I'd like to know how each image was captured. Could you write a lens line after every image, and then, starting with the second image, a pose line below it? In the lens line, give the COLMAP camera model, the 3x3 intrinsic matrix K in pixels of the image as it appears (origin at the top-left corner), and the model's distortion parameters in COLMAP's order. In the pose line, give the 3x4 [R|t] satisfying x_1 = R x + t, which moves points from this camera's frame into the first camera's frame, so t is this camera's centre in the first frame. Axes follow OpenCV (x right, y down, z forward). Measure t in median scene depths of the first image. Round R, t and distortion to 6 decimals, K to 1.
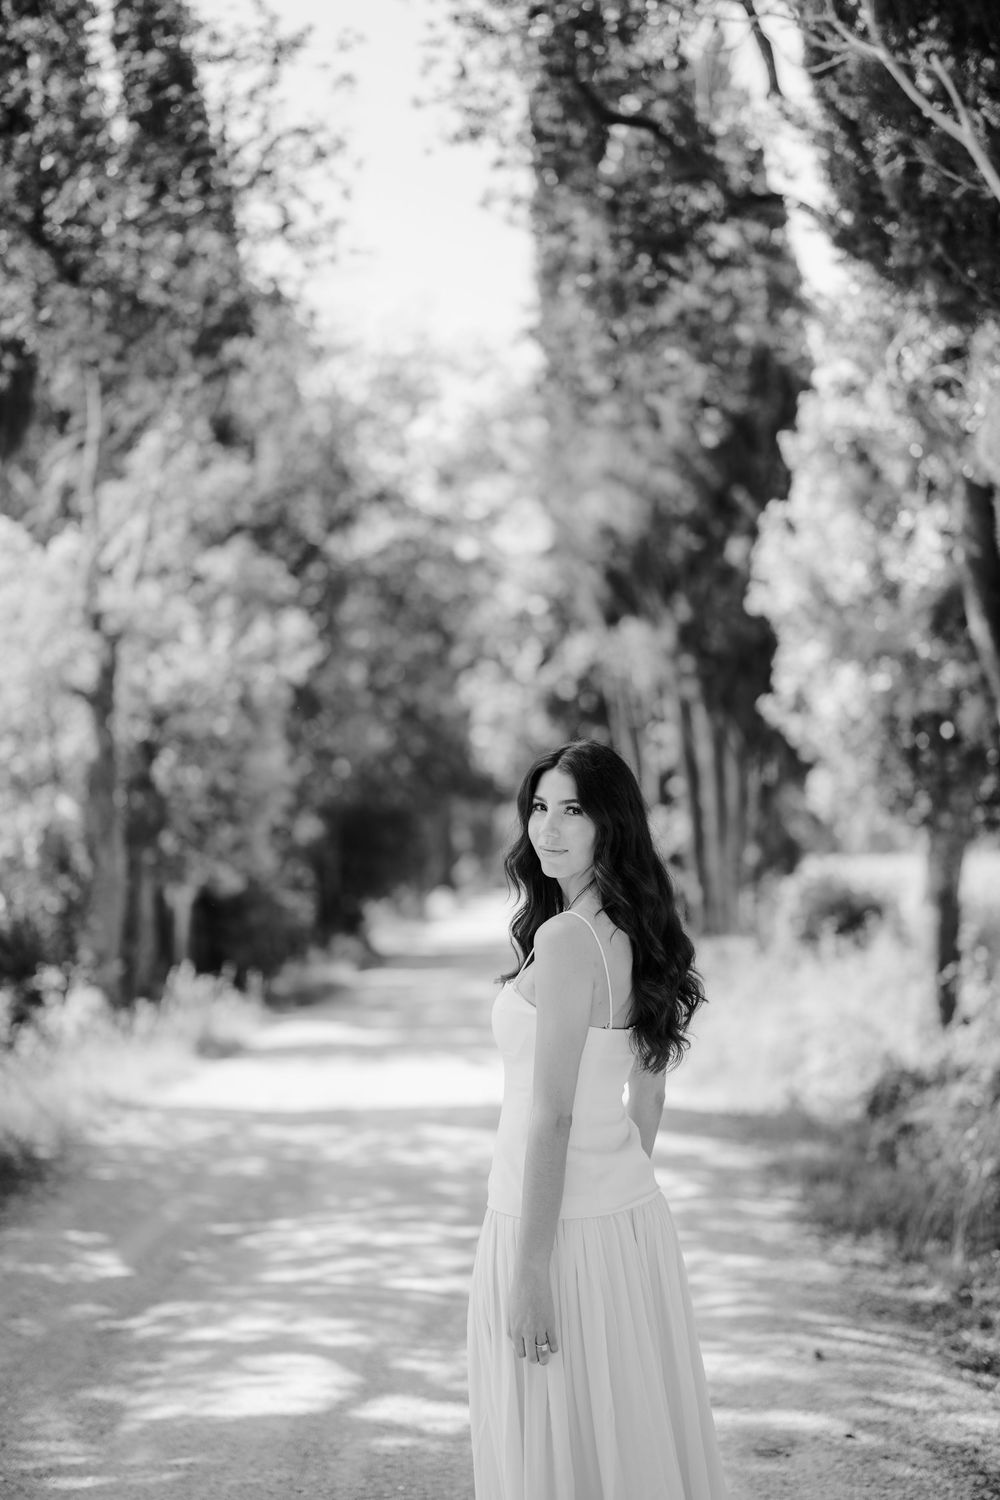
lens RADIAL K [[2066.5, 0, 500.0], [0, 2066.5, 750.0], [0, 0, 1]] dist [-0.150195, 0.993751]
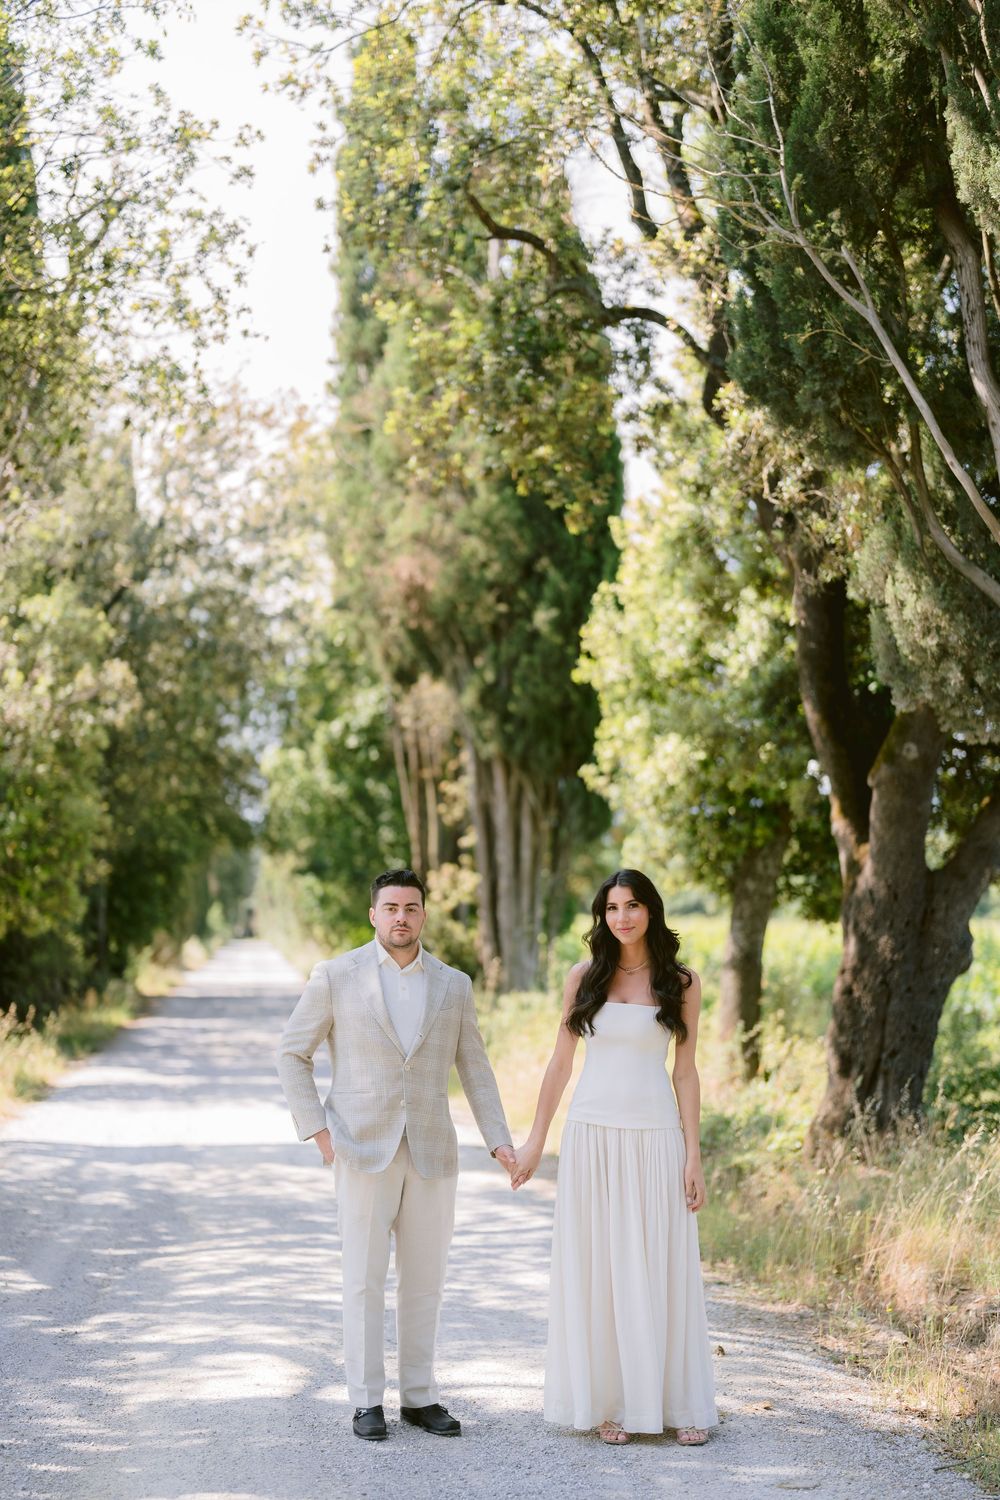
lens RADIAL K [[2097.9, 0, 500.0], [0, 2097.9, 750.0], [0, 0, 1]] dist [0.014178, 0.035855]
pose [[0.991532, 0.040467, 0.123397, -0.049249], [-0.037622, 0.998972, -0.025295, -0.004092], [-0.124294, 0.020439, 0.992035, -0.065120]]
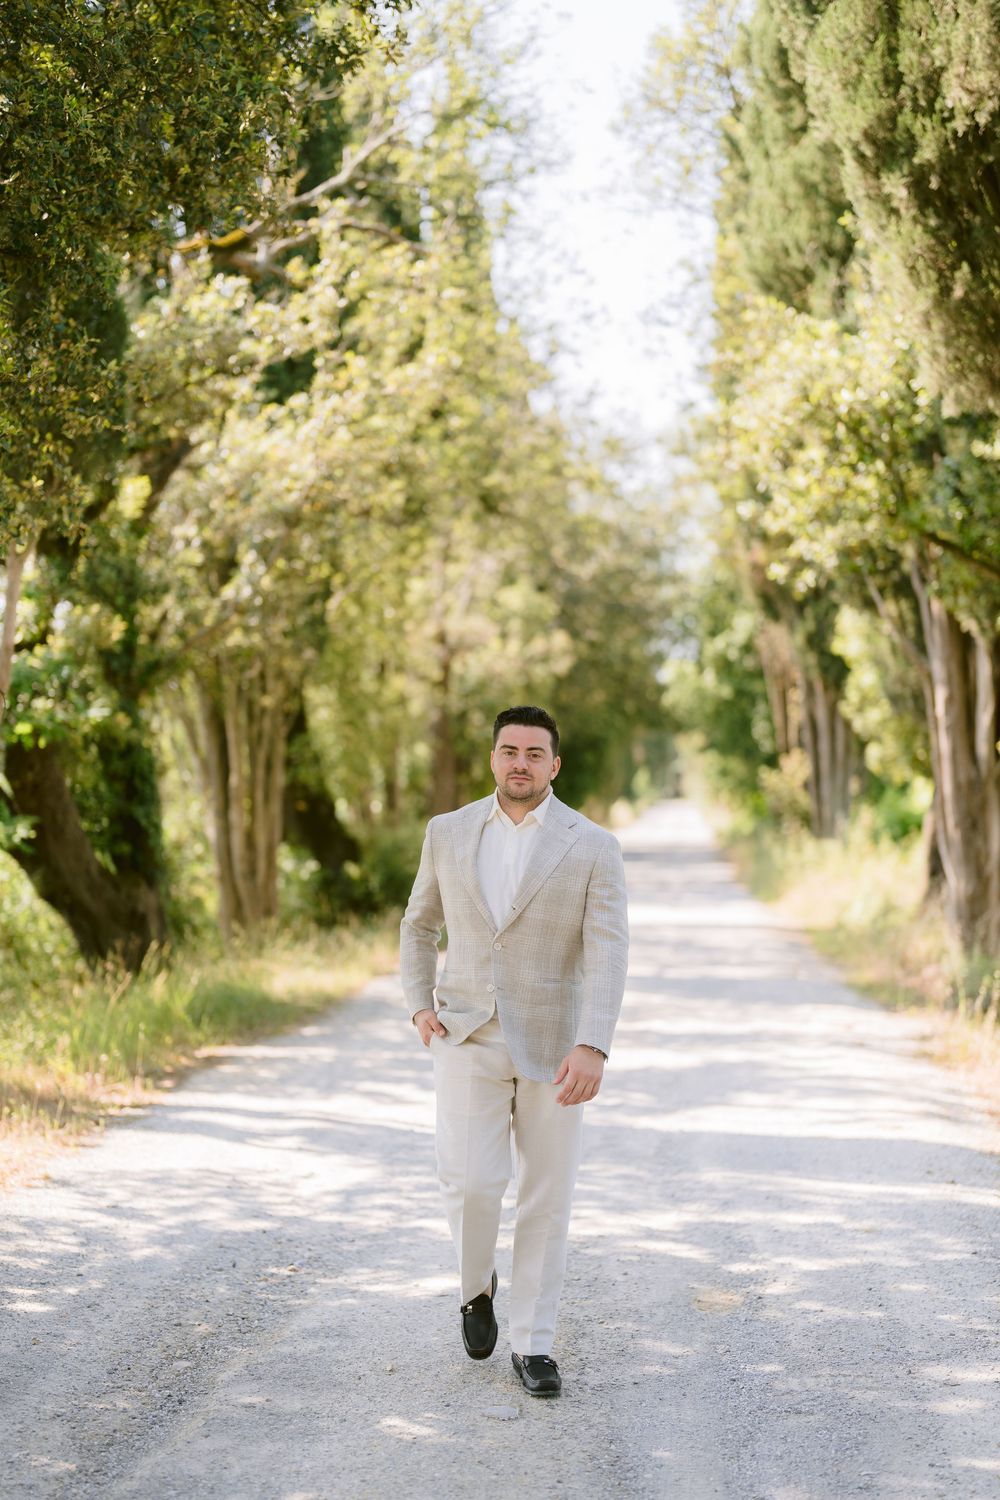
lens RADIAL K [[2142.0, 0, 500.0], [0, 2142.0, 750.0], [0, 0, 1]] dist [-0.009314, 0.023653]
pose [[0.996764, 0.020596, -0.077703, -0.018676], [-0.016949, 0.998736, 0.047318, -0.066919], [0.078579, -0.045848, 0.995853, -0.845615]]
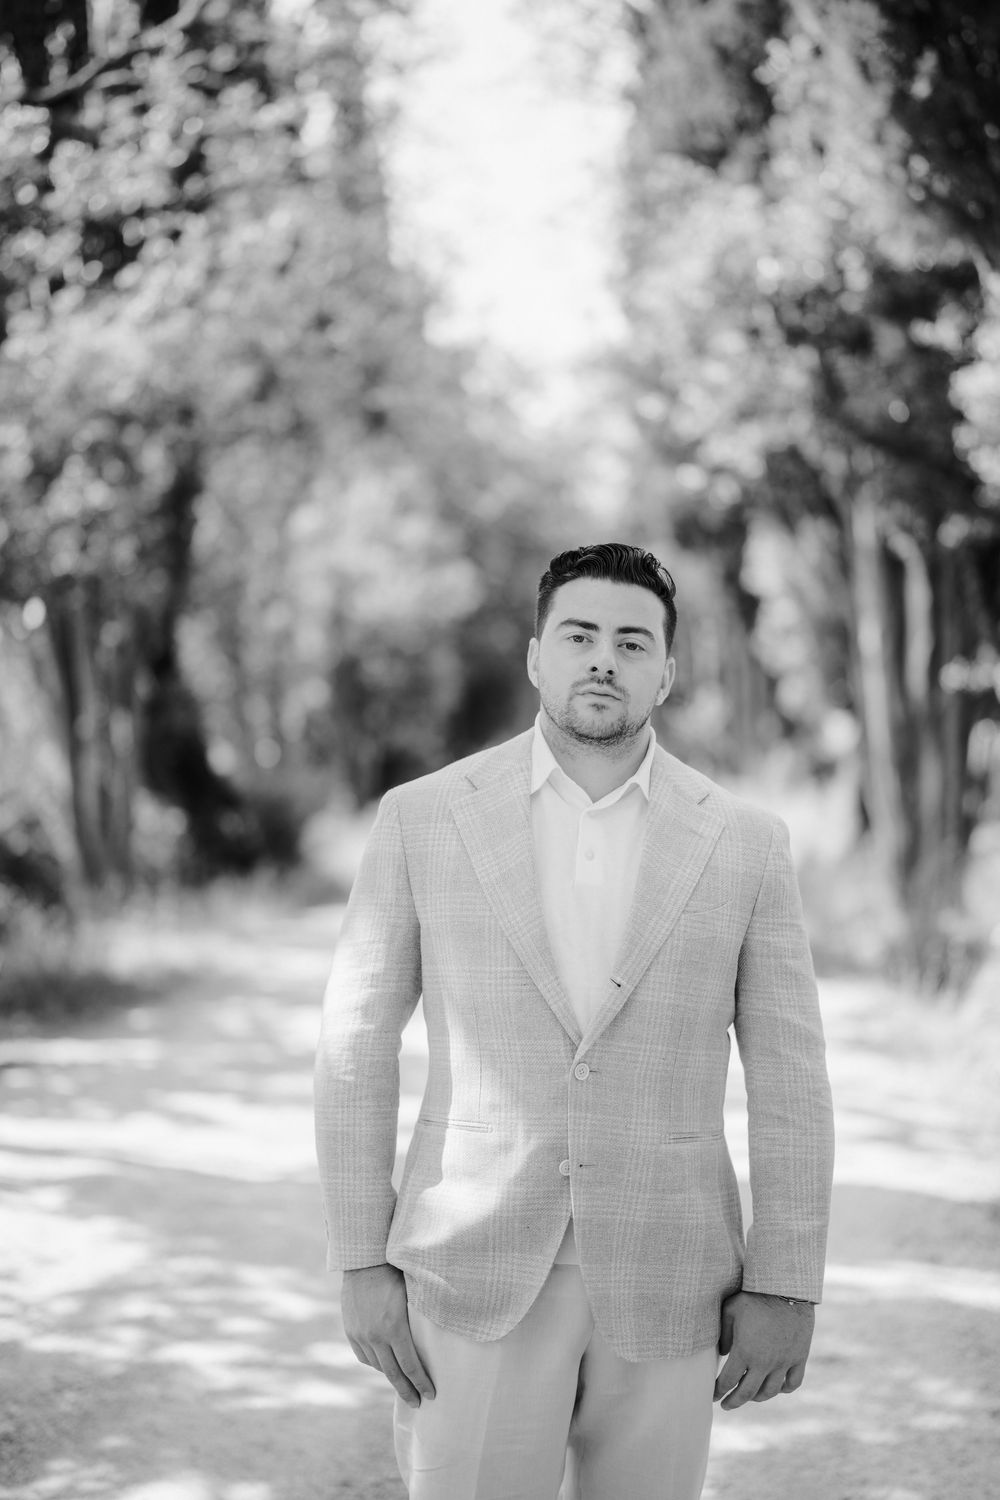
lens RADIAL K [[2097.9, 0, 500.0], [0, 2097.9, 750.0], [0, 0, 1]] dist [0.014178, 0.035855]
pose [[0.999131, 0.017810, -0.037686, -0.012039], [-0.015024, 0.997222, 0.072956, -0.057159], [0.038880, -0.072327, 0.996623, -0.704403]]
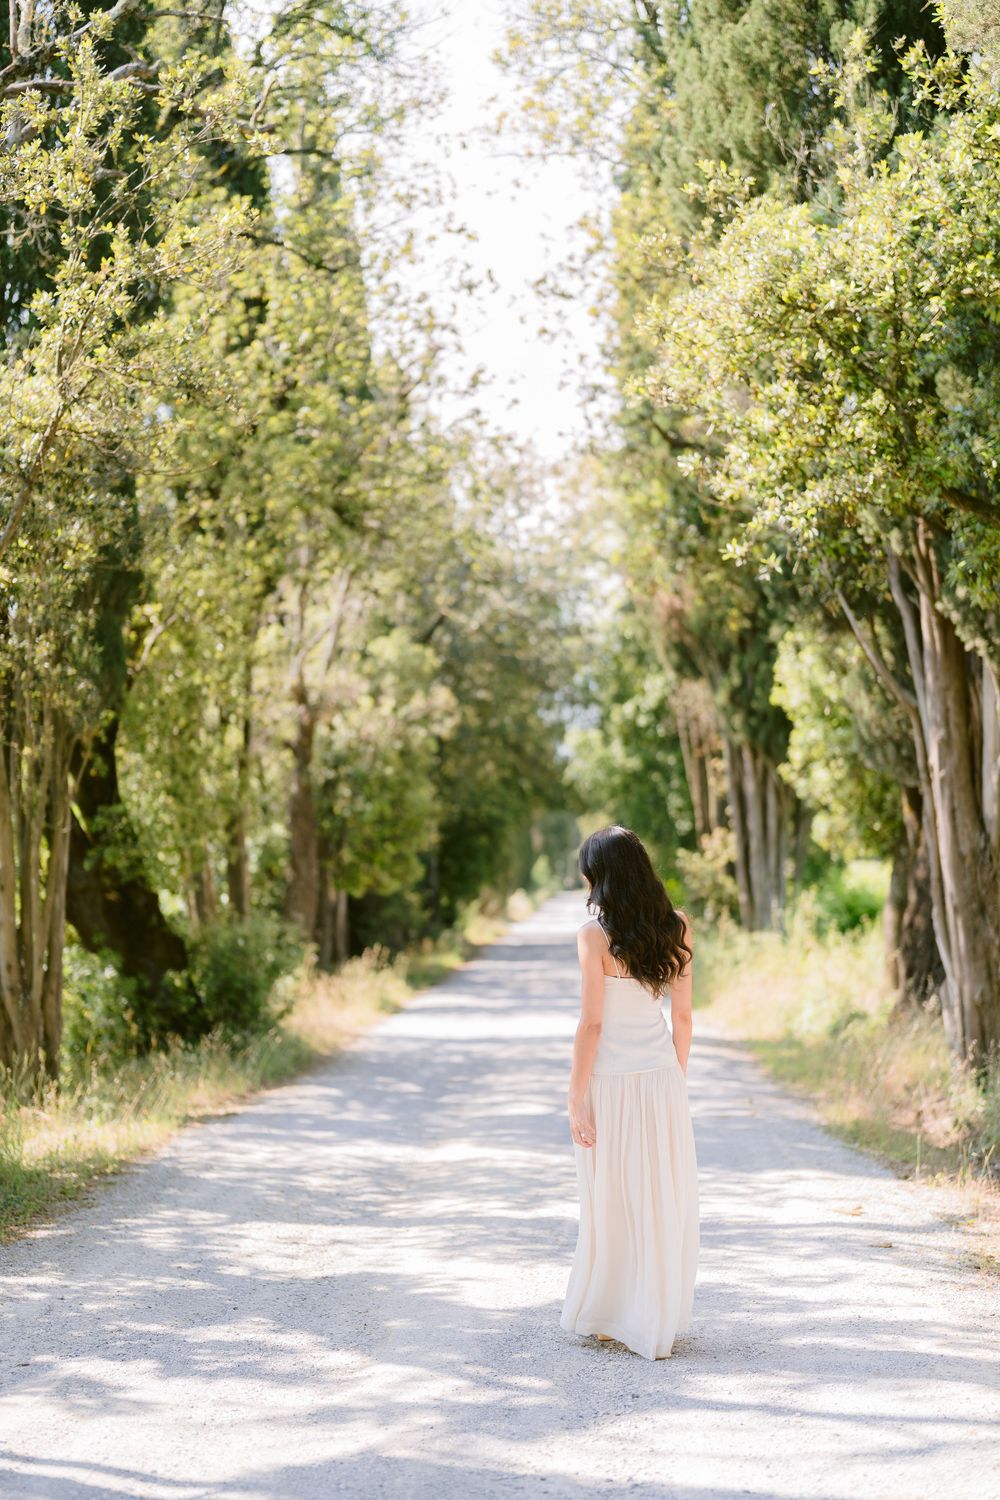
lens RADIAL K [[2246.7, 0, 500.0], [0, 2246.7, 750.0], [0, 0, 1]] dist [-0.001507, 0.001273]
pose [[0.999492, 0.011001, -0.029922, -0.022031], [-0.010797, 0.999918, 0.006957, -0.045749], [0.029996, -0.006631, 0.999528, -0.597234]]
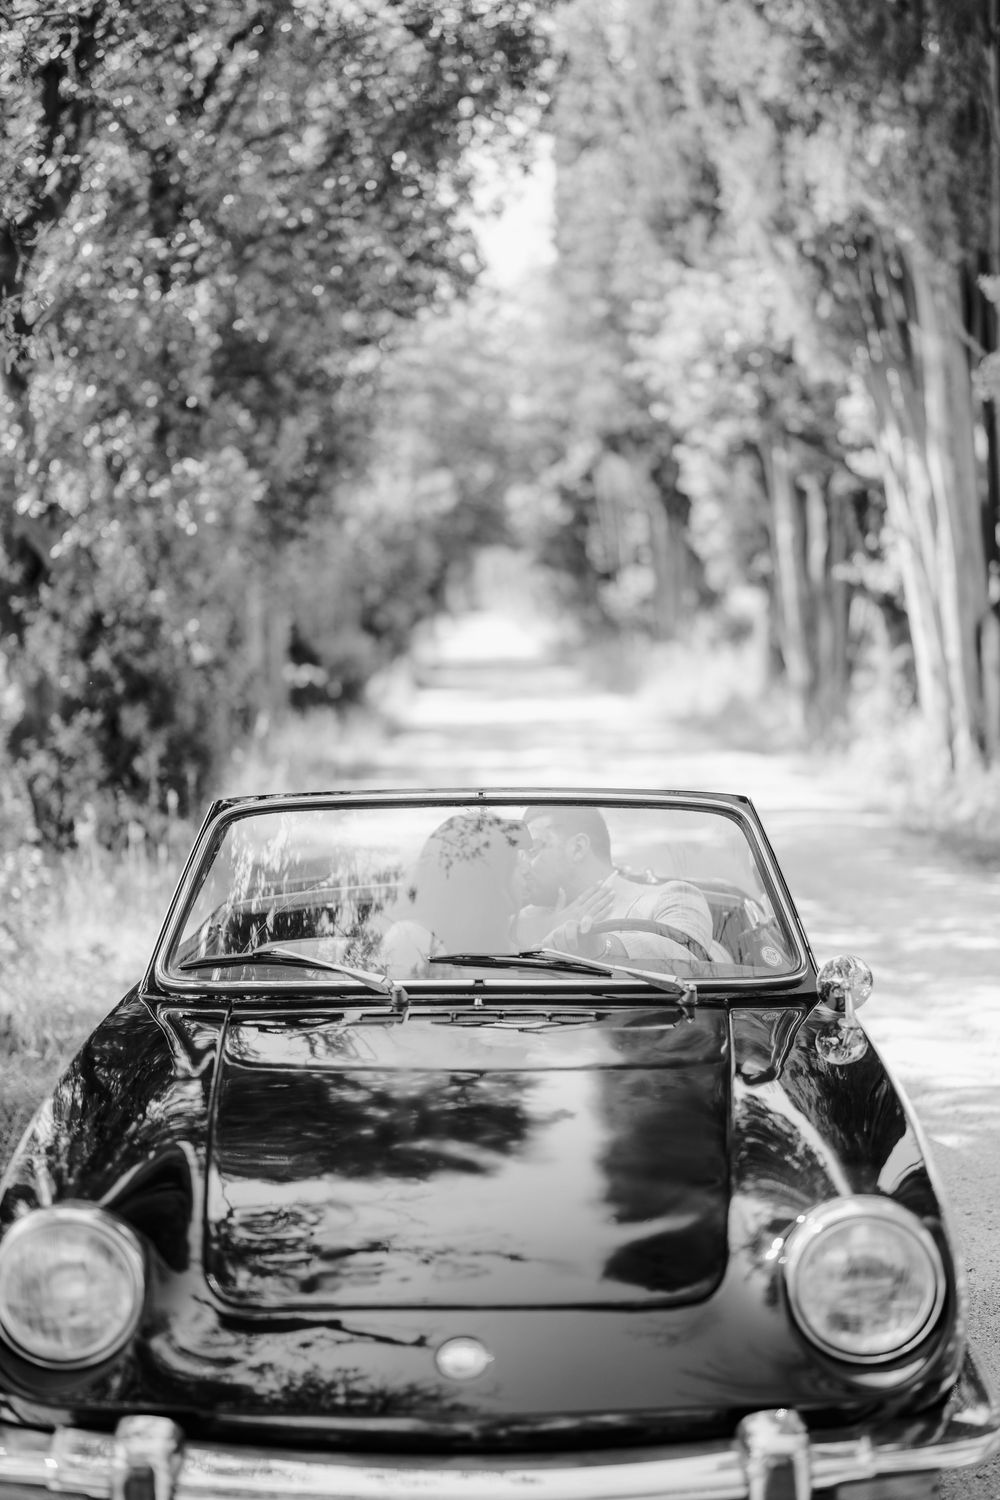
lens RADIAL K [[2204.4, 0, 462.9], [0, 2204.4, 775.7], [0, 0, 1]] dist [-0.043126, 0.032087]
pose [[0.999979, -0.003480, 0.005550, -0.118575], [0.002661, 0.989968, 0.141269, -0.097943], [-0.005986, -0.141251, 0.989956, -1.304263]]
